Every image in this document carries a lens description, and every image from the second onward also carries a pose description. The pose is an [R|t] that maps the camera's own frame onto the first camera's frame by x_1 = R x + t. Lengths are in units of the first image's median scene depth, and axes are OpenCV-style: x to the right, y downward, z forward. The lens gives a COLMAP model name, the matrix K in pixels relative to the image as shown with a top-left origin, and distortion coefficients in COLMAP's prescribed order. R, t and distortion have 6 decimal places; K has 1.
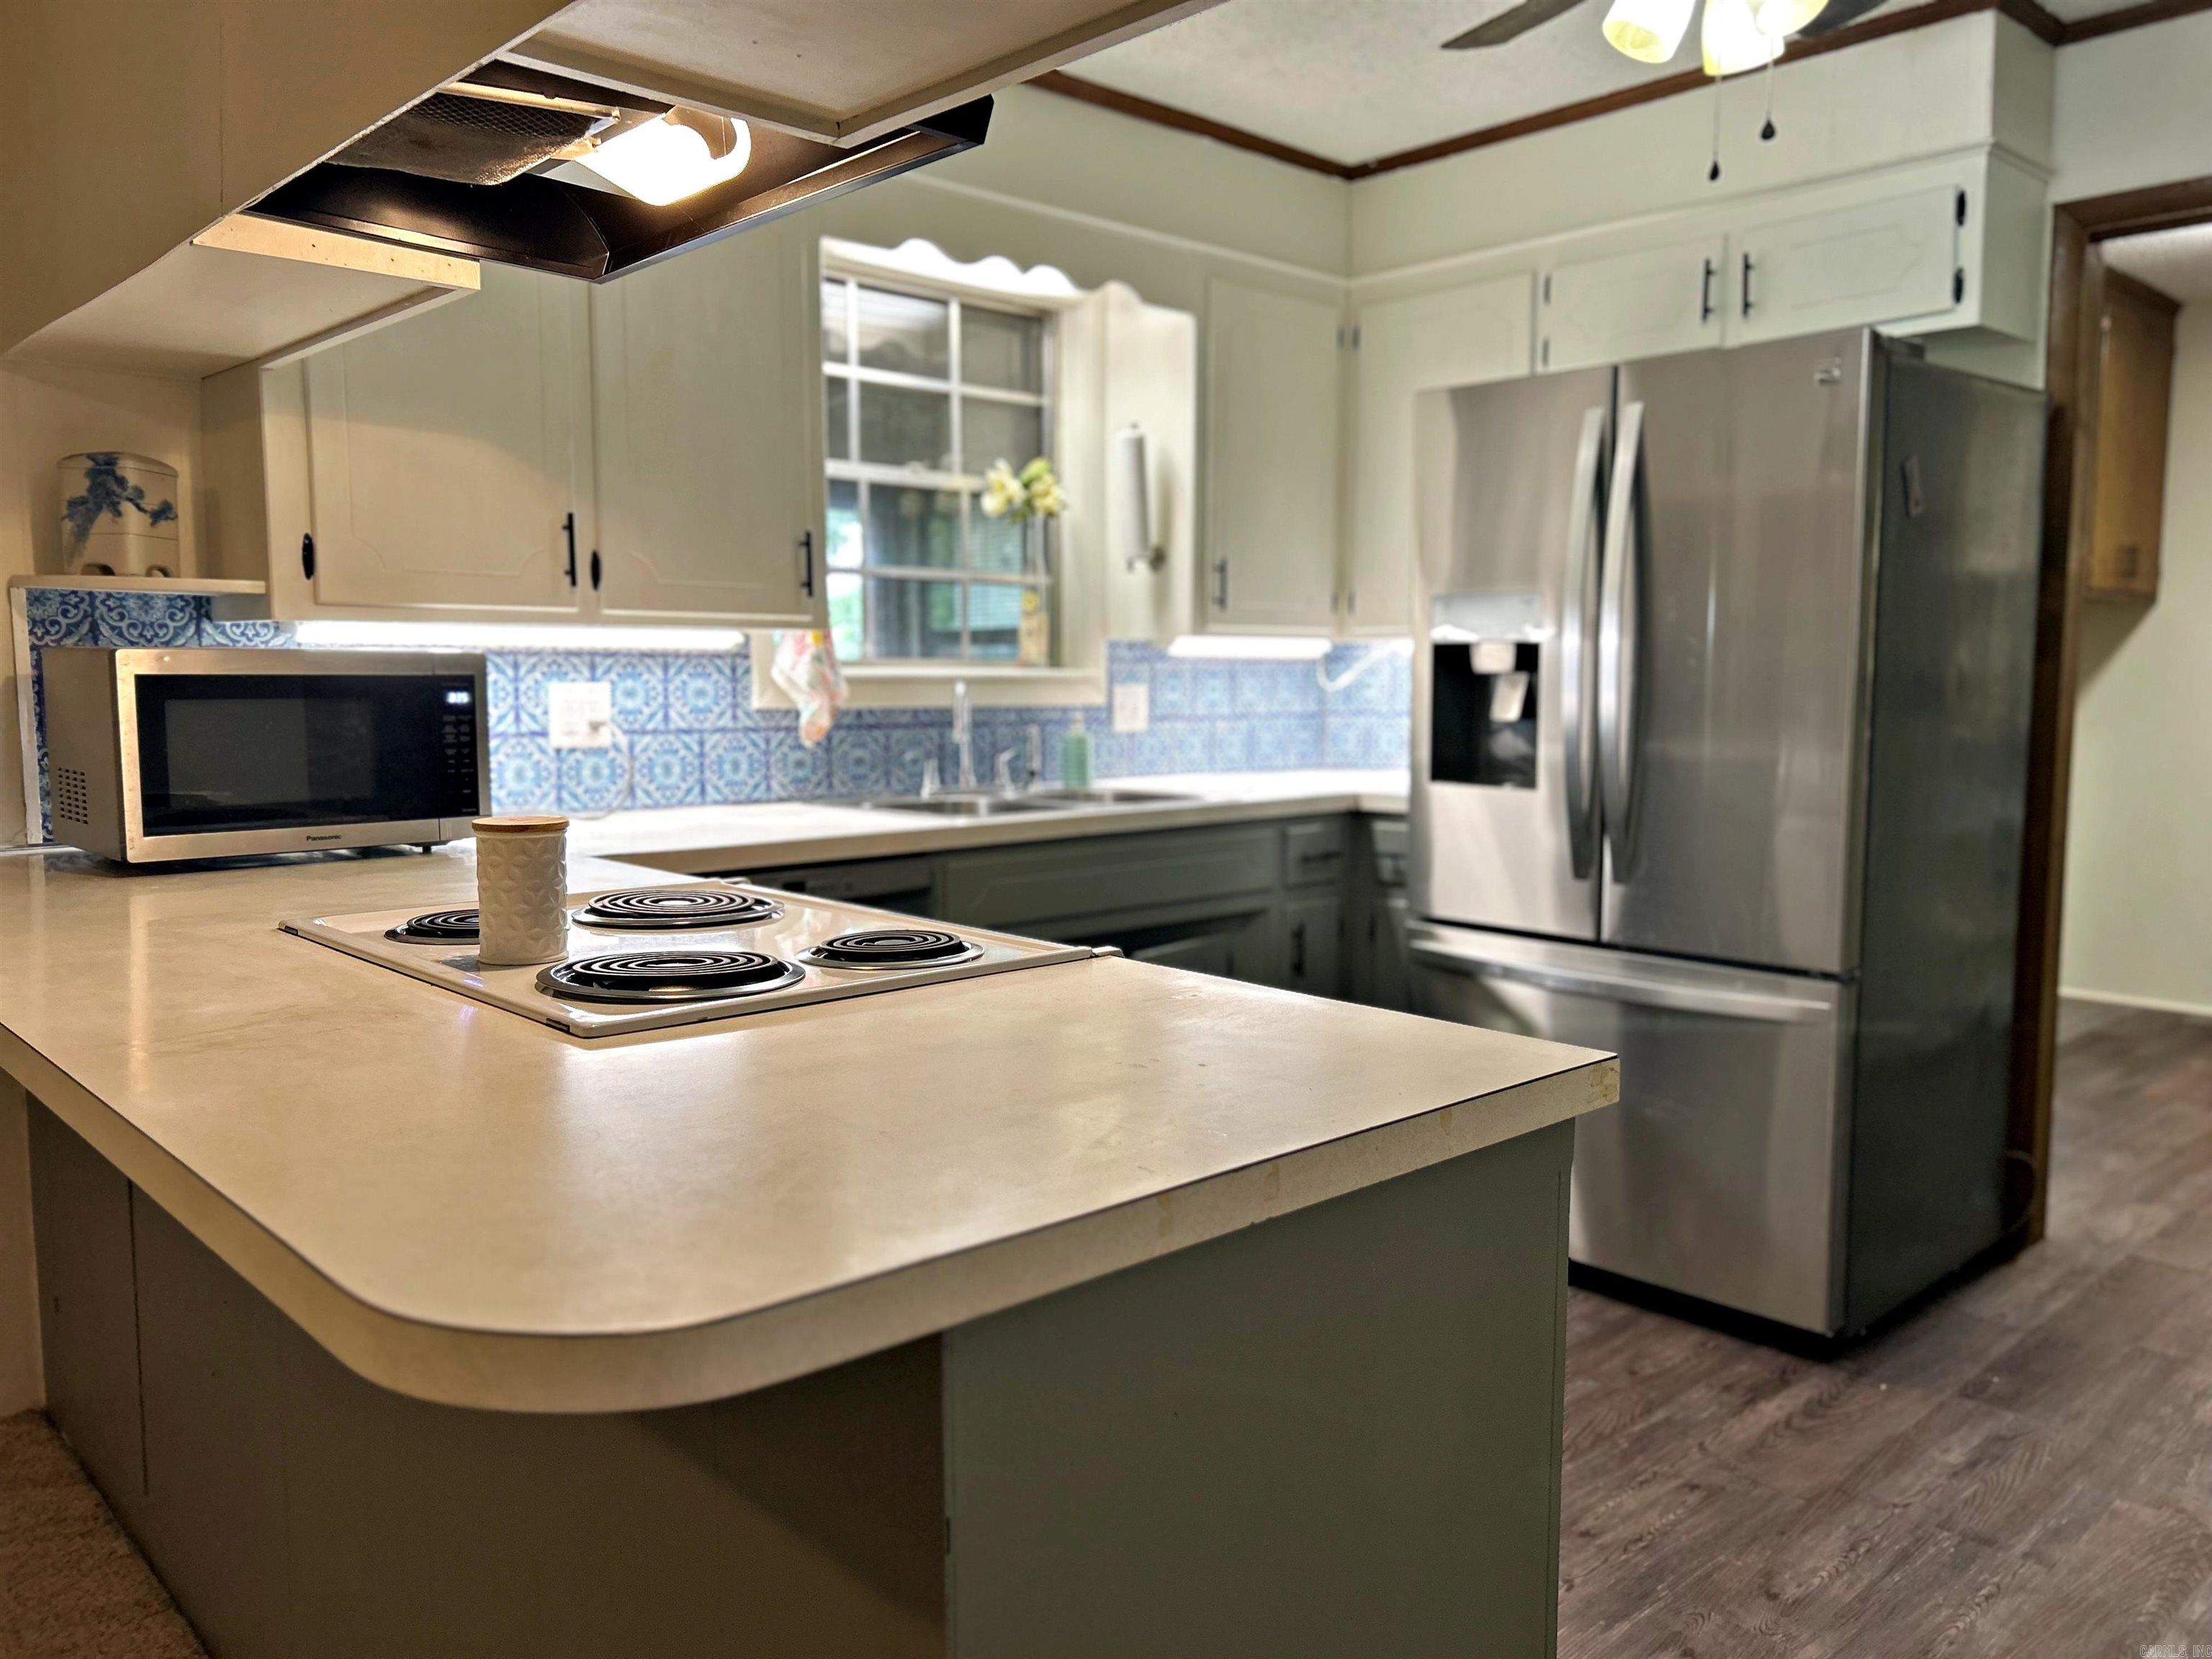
lens RADIAL K [[1669.9, 0, 1116.7], [0, 1669.9, 822.1], [0, 0, 1]] dist [0.067908, -0.062181]
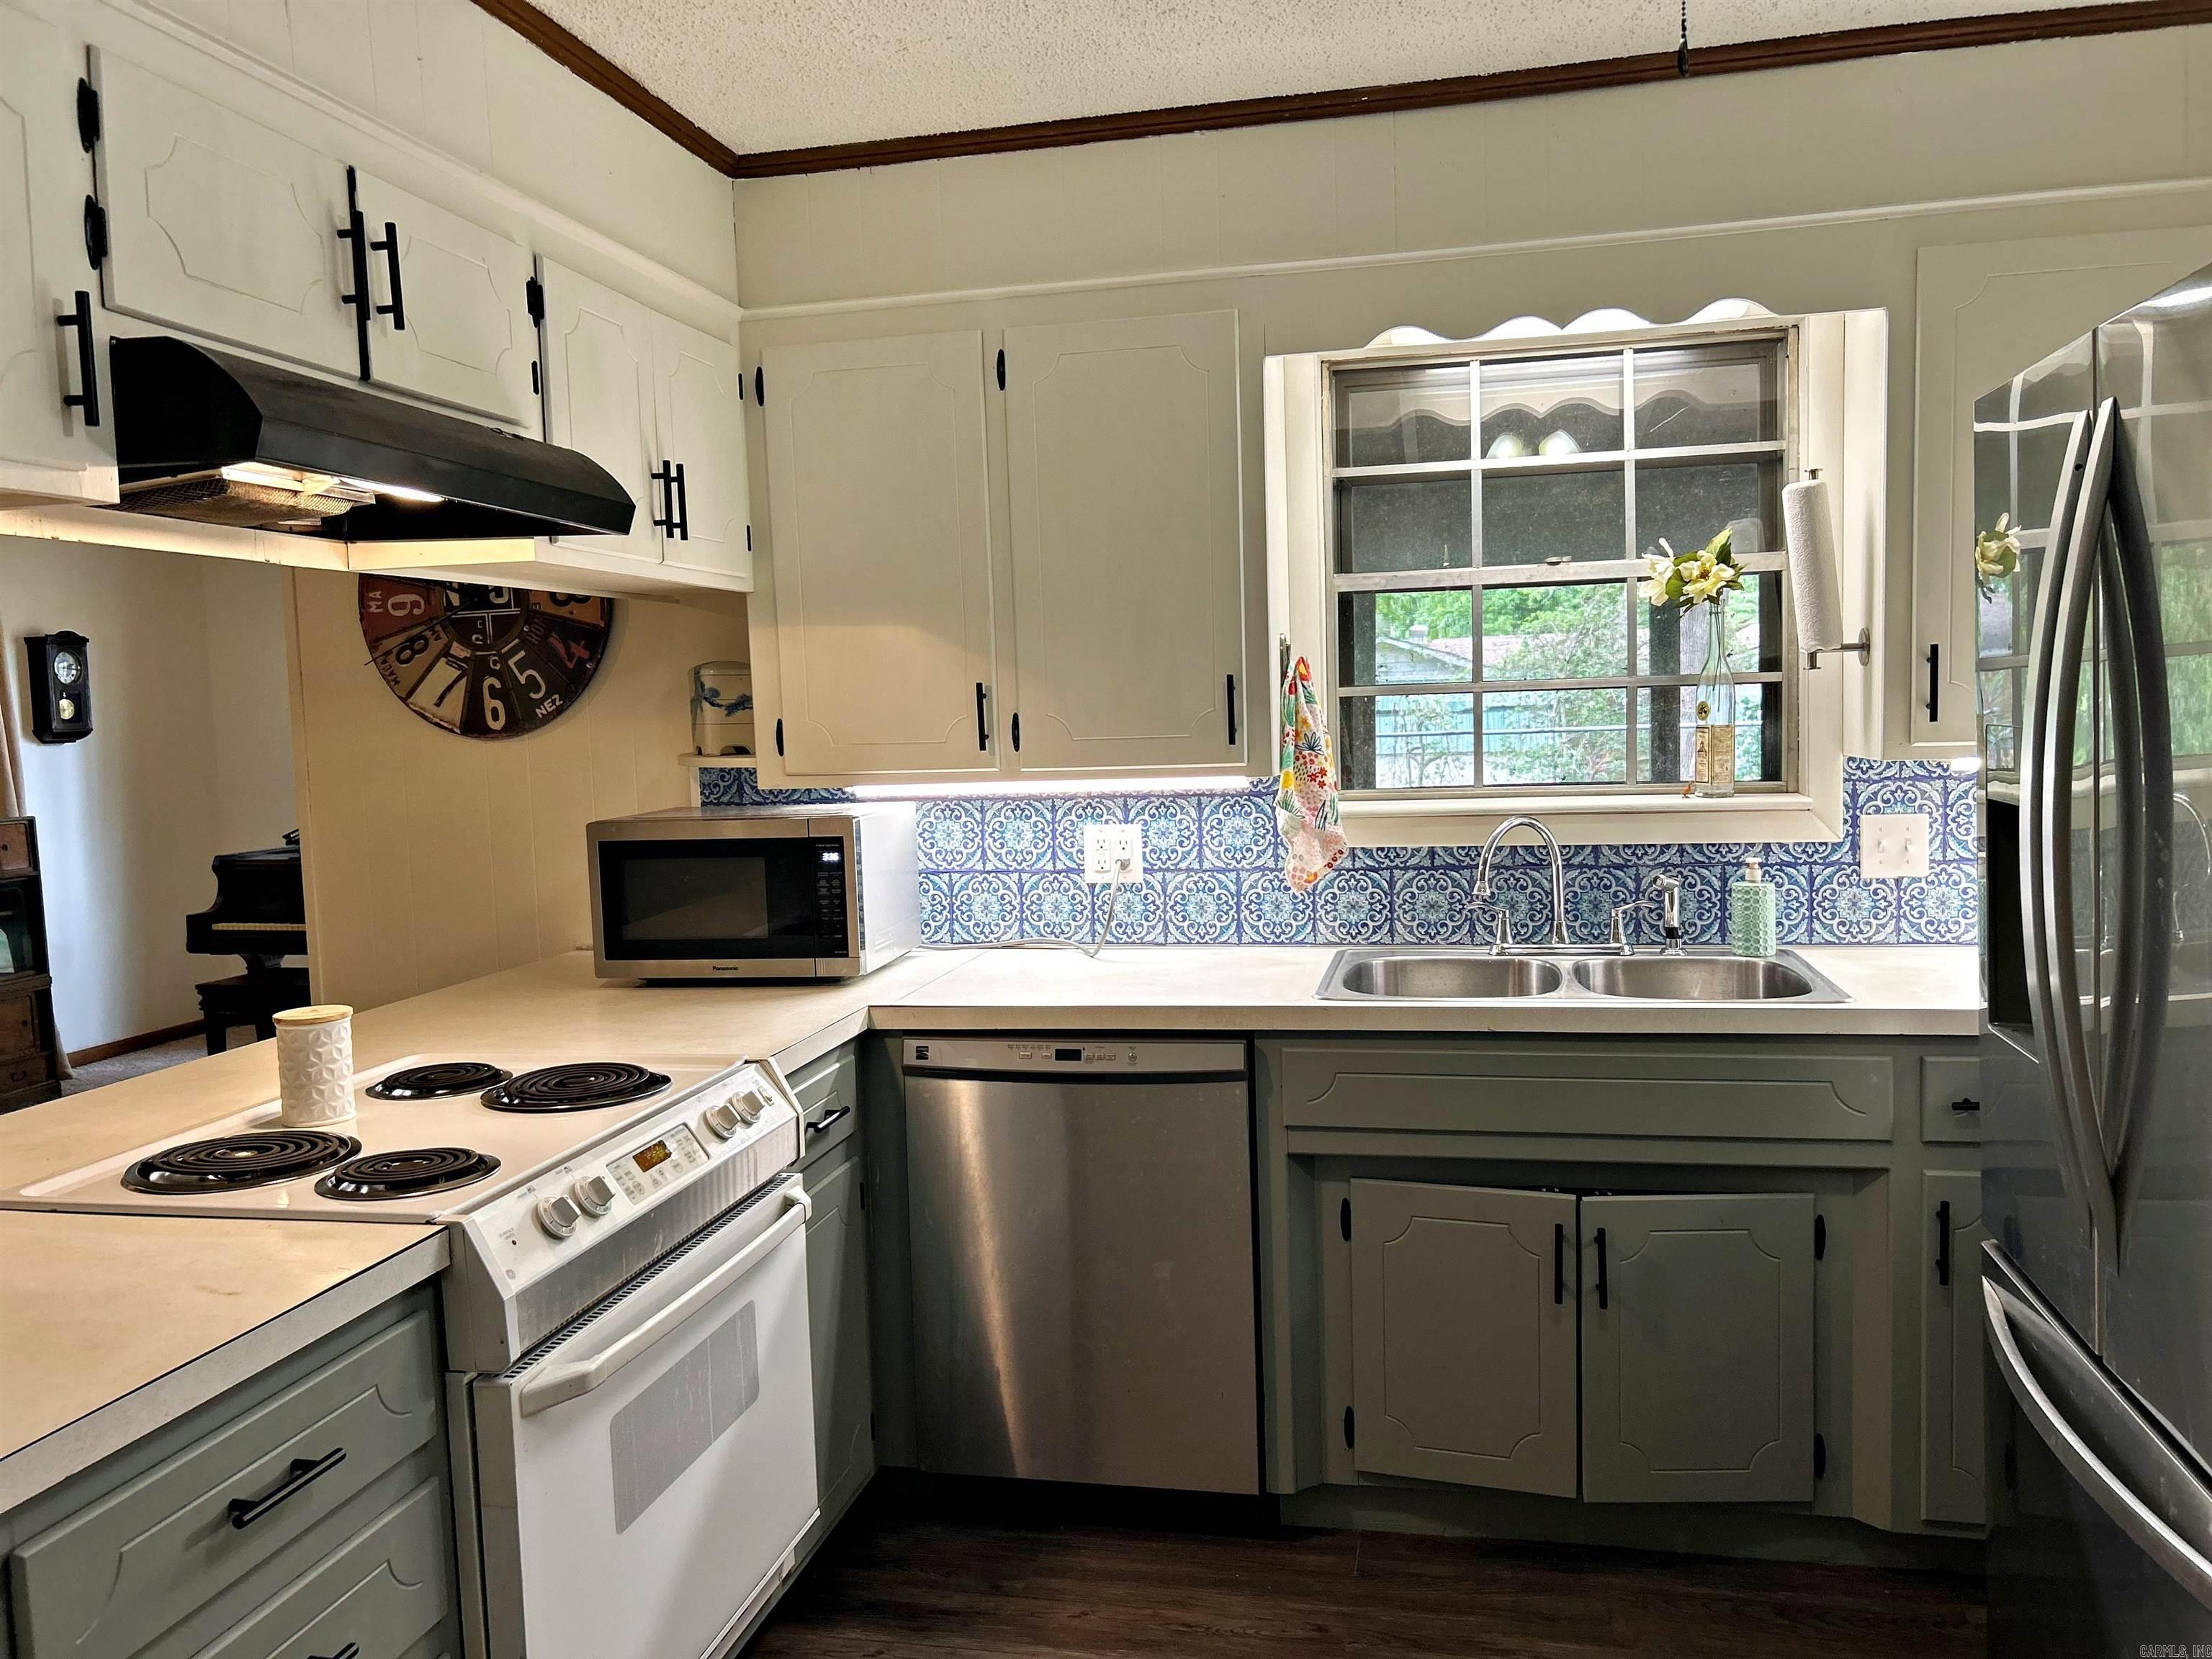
lens RADIAL K [[1669.9, 0, 1113.2], [0, 1669.9, 847.4], [0, 0, 1]] dist [0.067908, -0.062181]
pose [[0.569386, 0.048543, -0.820636, 0.540350], [-0.042107, 0.998667, 0.029858, -0.098781], [0.820991, 0.017554, 0.570671, 0.400404]]
